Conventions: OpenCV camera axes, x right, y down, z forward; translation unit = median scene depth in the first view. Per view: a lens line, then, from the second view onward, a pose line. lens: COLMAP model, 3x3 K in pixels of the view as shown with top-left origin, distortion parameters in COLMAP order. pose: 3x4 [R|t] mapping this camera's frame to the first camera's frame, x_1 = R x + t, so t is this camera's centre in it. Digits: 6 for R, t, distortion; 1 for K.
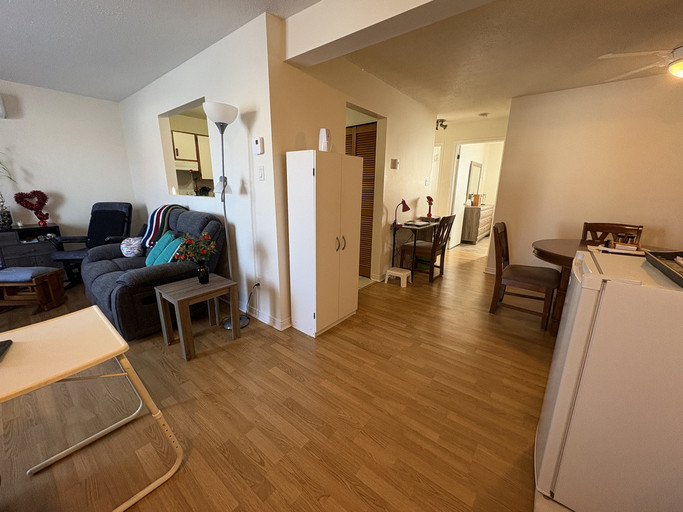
lens RADIAL K [[271.6, 0, 343.2], [0, 271.6, 251.2], [0, 0, 1]] dist [0.001315, -0.000001]
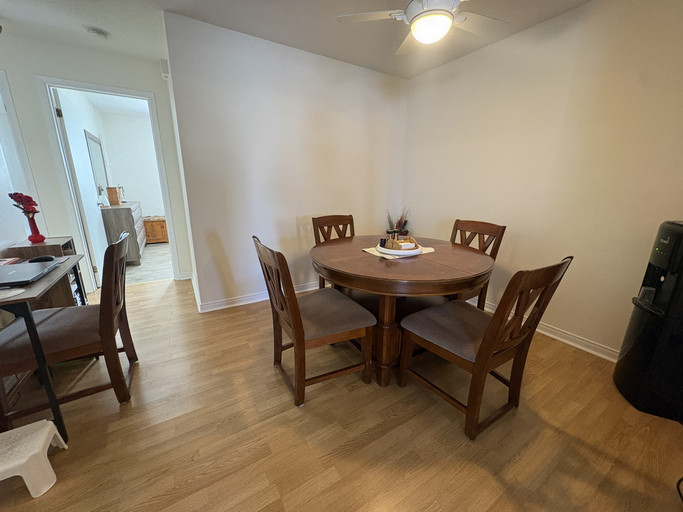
lens RADIAL K [[271.6, 0, 342.2], [0, 271.6, 252.2], [0, 0, 1]] dist [0.001315, -0.000001]
pose [[0.336272, -0.239834, 0.910714, 0.119664], [0.219733, 0.960320, 0.171764, -0.104879], [-0.915772, 0.142355, 0.375628, 0.541446]]
